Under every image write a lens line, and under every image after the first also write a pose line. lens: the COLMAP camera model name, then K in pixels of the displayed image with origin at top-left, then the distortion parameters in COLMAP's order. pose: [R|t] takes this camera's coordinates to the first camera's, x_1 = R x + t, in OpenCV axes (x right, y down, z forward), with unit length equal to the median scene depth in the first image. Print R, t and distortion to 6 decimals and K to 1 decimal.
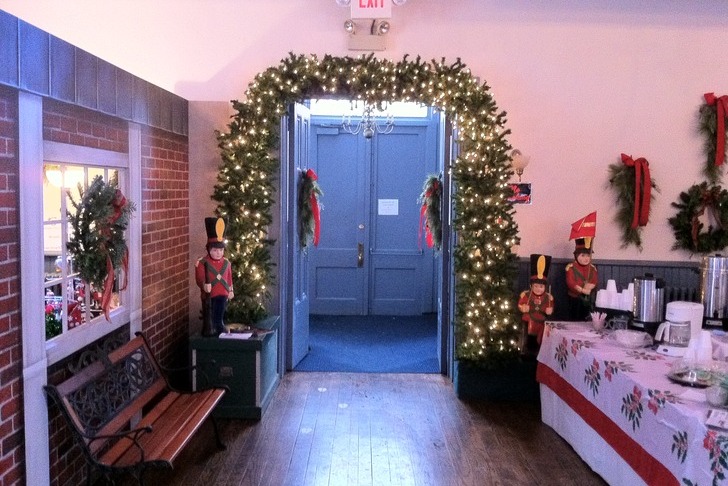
lens RADIAL K [[700.6, 0, 366.5], [0, 700.6, 236.4], [0, 0, 1]] dist [0.109221, -0.267745]
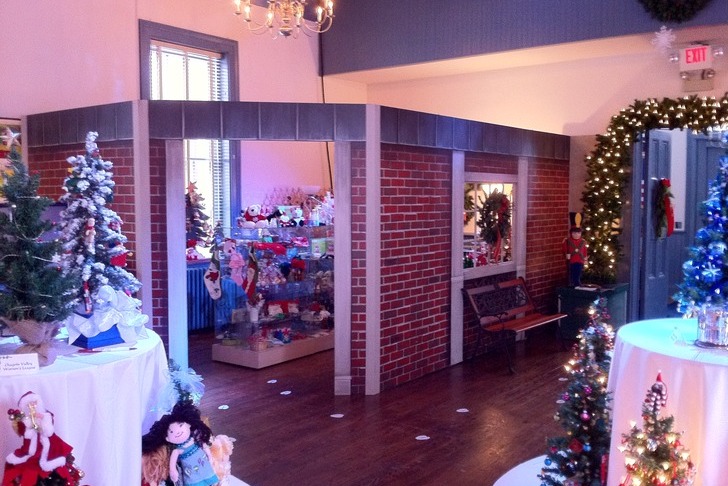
lens RADIAL K [[700.6, 0, 366.5], [0, 700.6, 236.4], [0, 0, 1]] dist [0.109221, -0.267745]
pose [[0.794044, 0.024332, -0.607373, 0.342371], [-0.031864, 0.999491, -0.001618, 0.040793], [0.607024, 0.020638, 0.794415, -0.486771]]
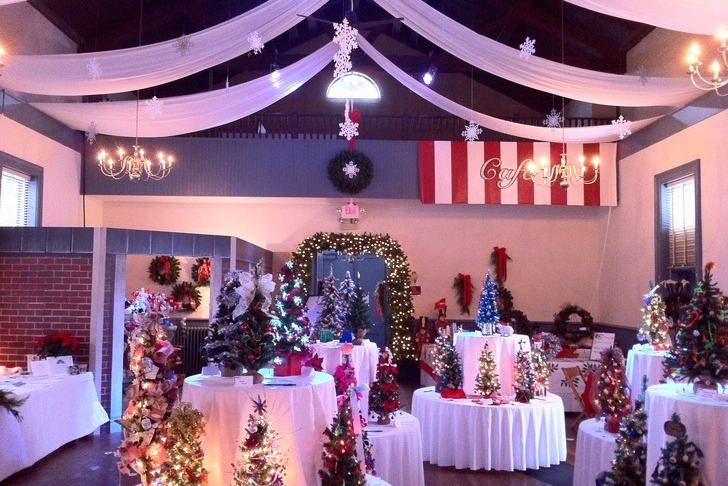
lens RADIAL K [[700.6, 0, 366.5], [0, 700.6, 236.4], [0, 0, 1]] dist [0.109221, -0.267745]
pose [[0.999860, -0.005862, 0.015695, 0.023557], [0.008017, 0.989984, -0.140949, 0.089861], [-0.014712, 0.141055, 0.989892, -1.356505]]
